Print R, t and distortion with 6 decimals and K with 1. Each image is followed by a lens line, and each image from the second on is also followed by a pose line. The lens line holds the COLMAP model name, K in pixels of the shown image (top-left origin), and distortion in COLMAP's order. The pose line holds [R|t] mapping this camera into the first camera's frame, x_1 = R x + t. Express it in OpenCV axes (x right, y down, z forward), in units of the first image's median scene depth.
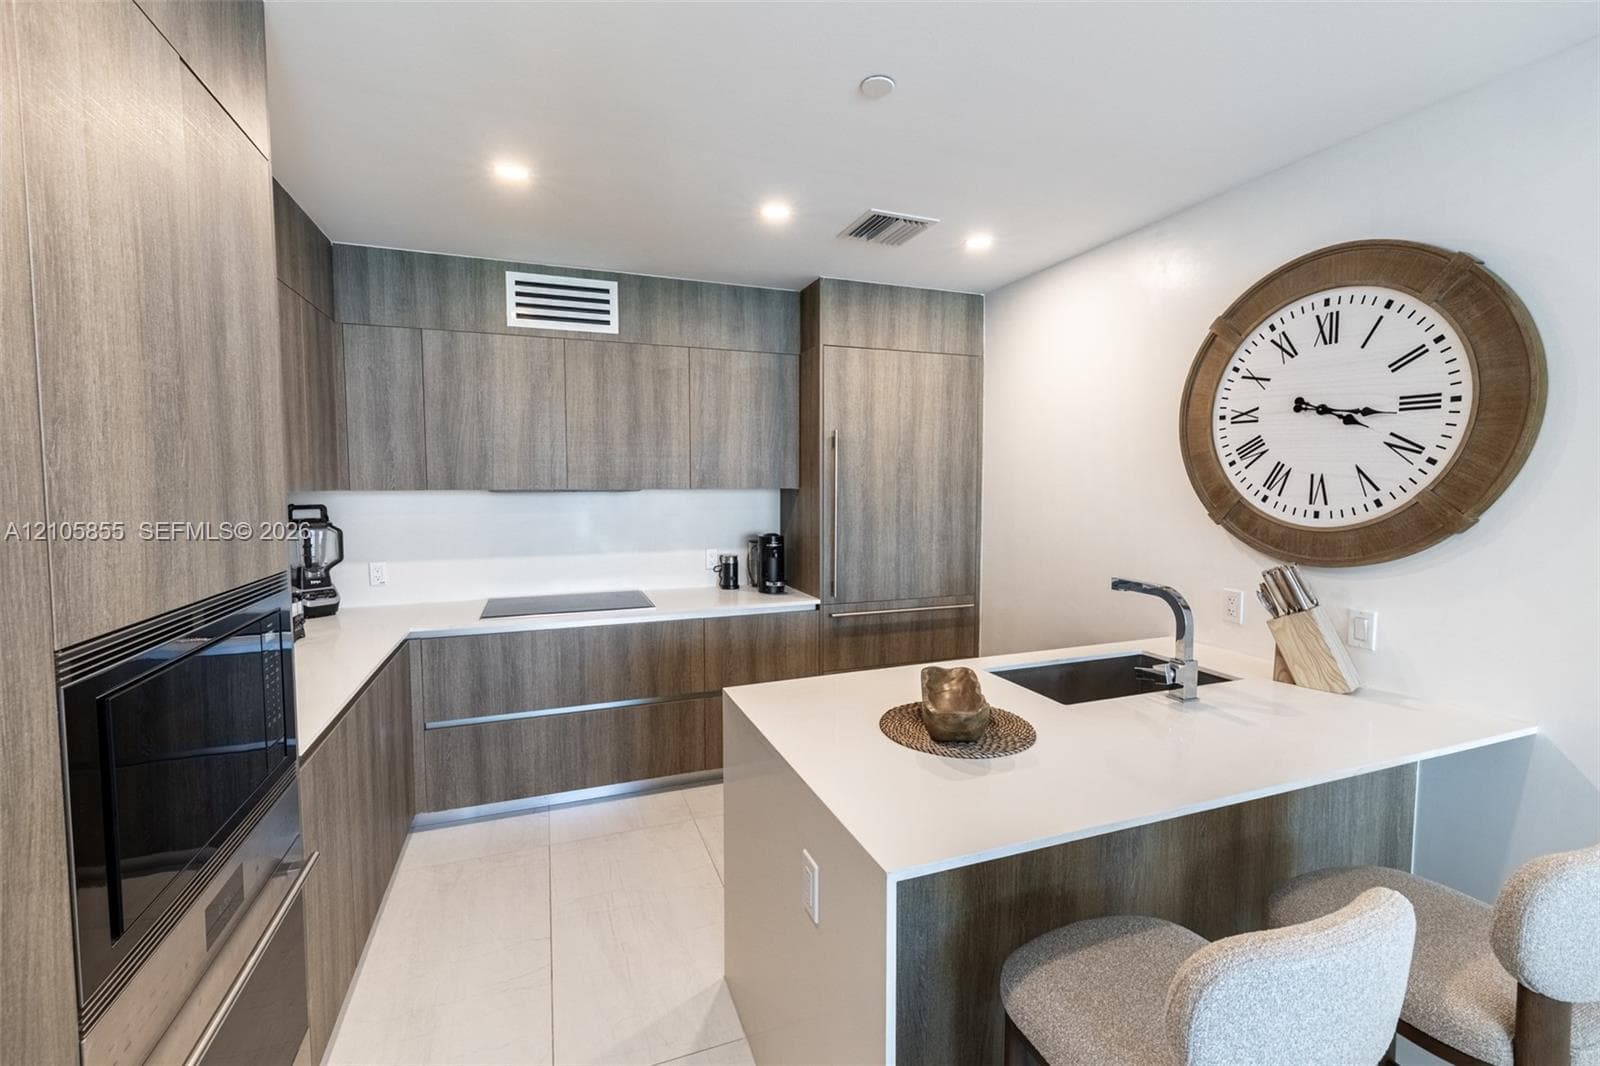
lens RADIAL K [[674.6, 0, 795.5], [0, 674.6, 520.0], [0, 0, 1]] dist [-0.000604, 0.000264]
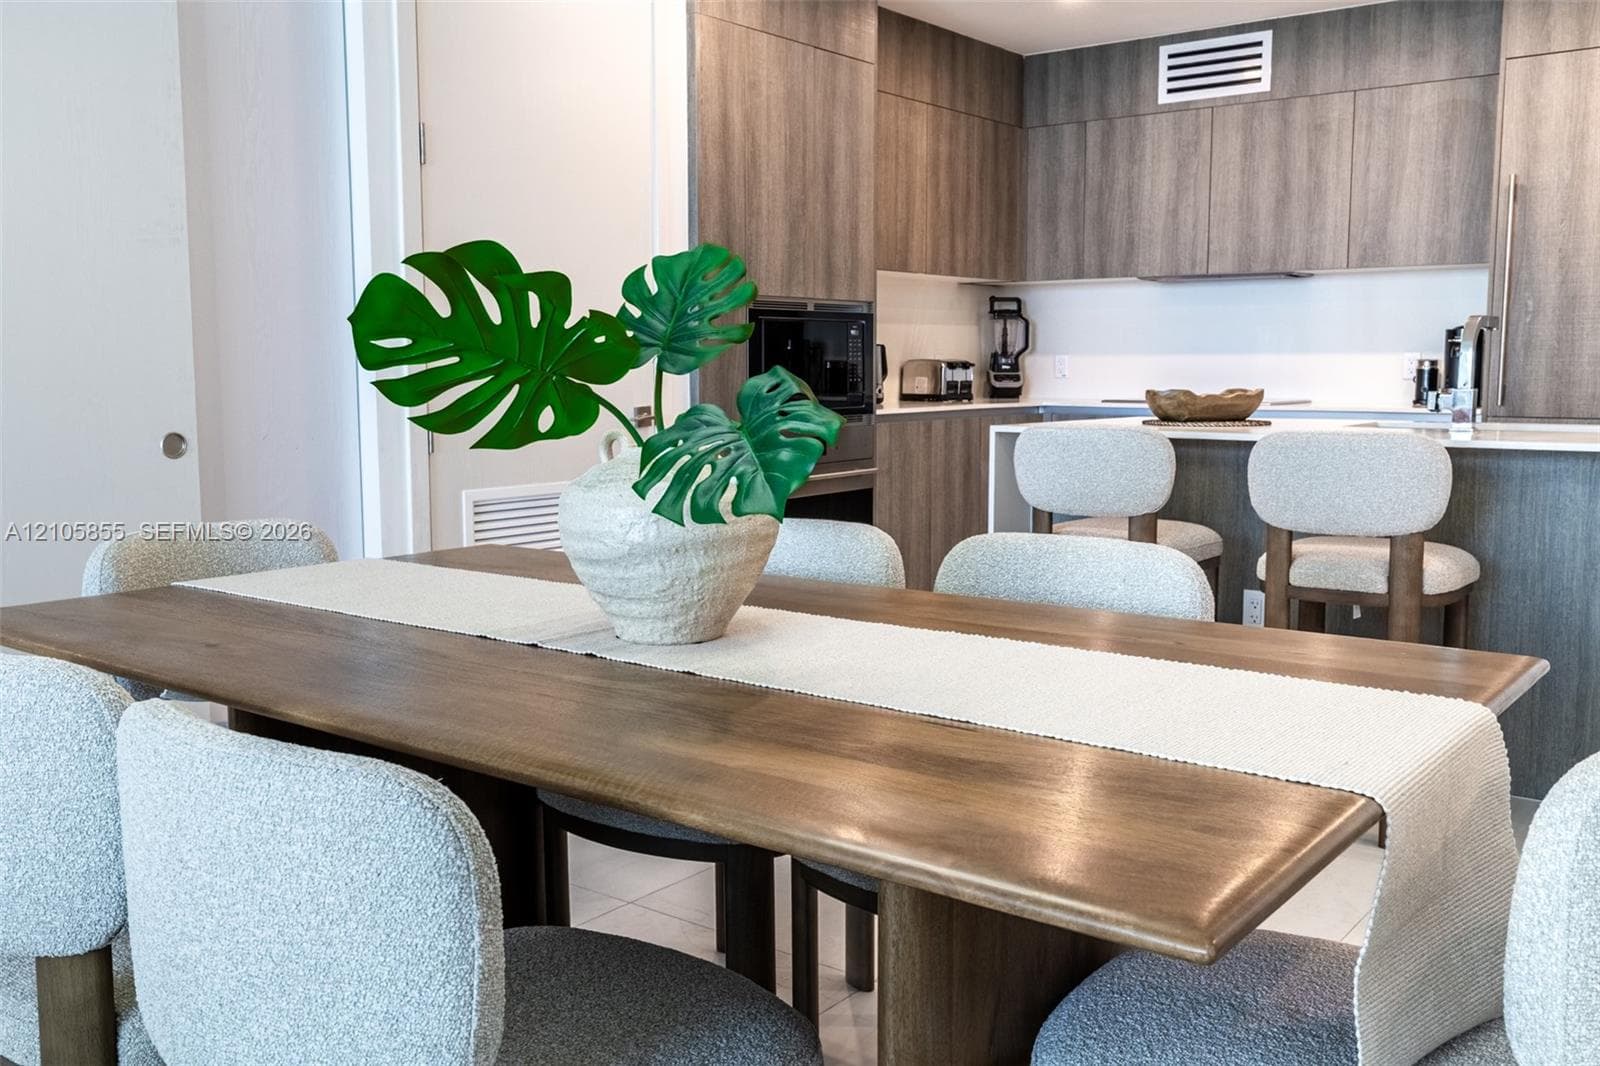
lens RADIAL K [[1424.7, 0, 794.4], [0, 1424.7, 498.0], [0, 0, 1]] dist [0.011873, 0.005457]
pose [[0.529473, 0.081842, -0.844370, 1.017393], [-0.047052, 0.996636, 0.067096, 0.153274], [0.847021, 0.004204, 0.531543, -0.497941]]
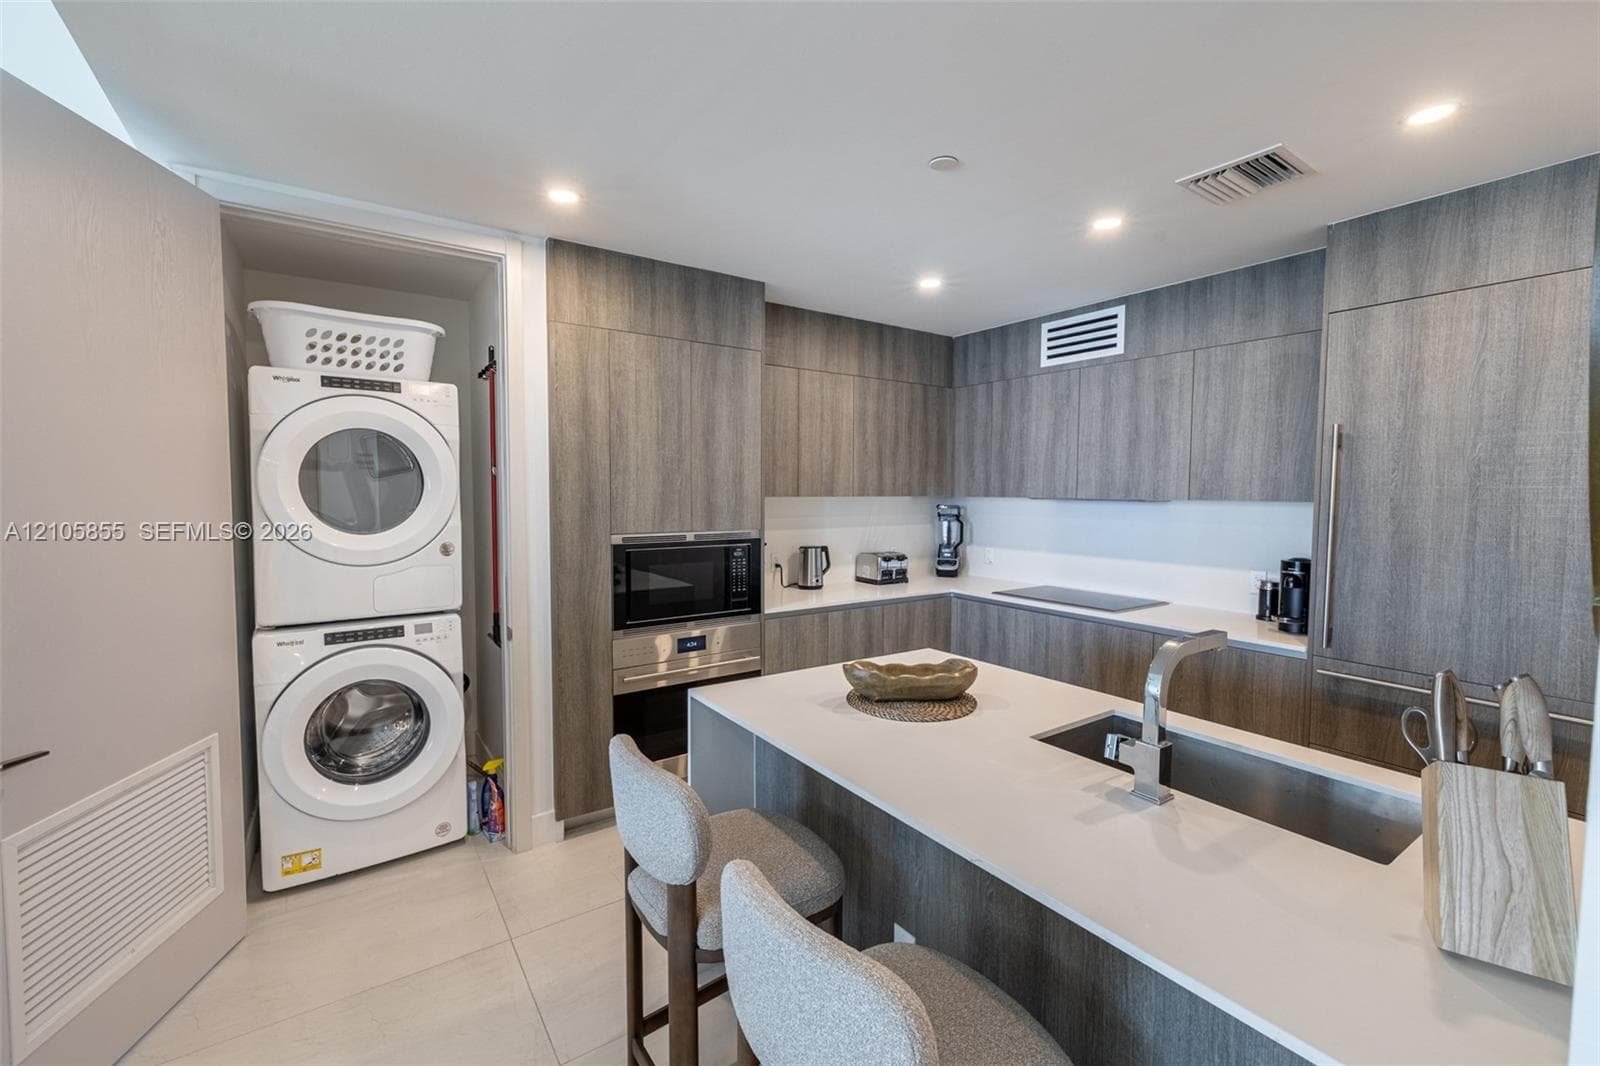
lens RADIAL K [[674.6, 0, 795.5], [0, 674.6, 520.0], [0, 0, 1]] dist [-0.000604, 0.000264]
pose [[0.243046, 0.046031, -0.968922, 0.661753], [-0.060862, 0.997629, 0.032128, -0.016018], [0.968104, 0.051162, 0.245271, 0.252430]]
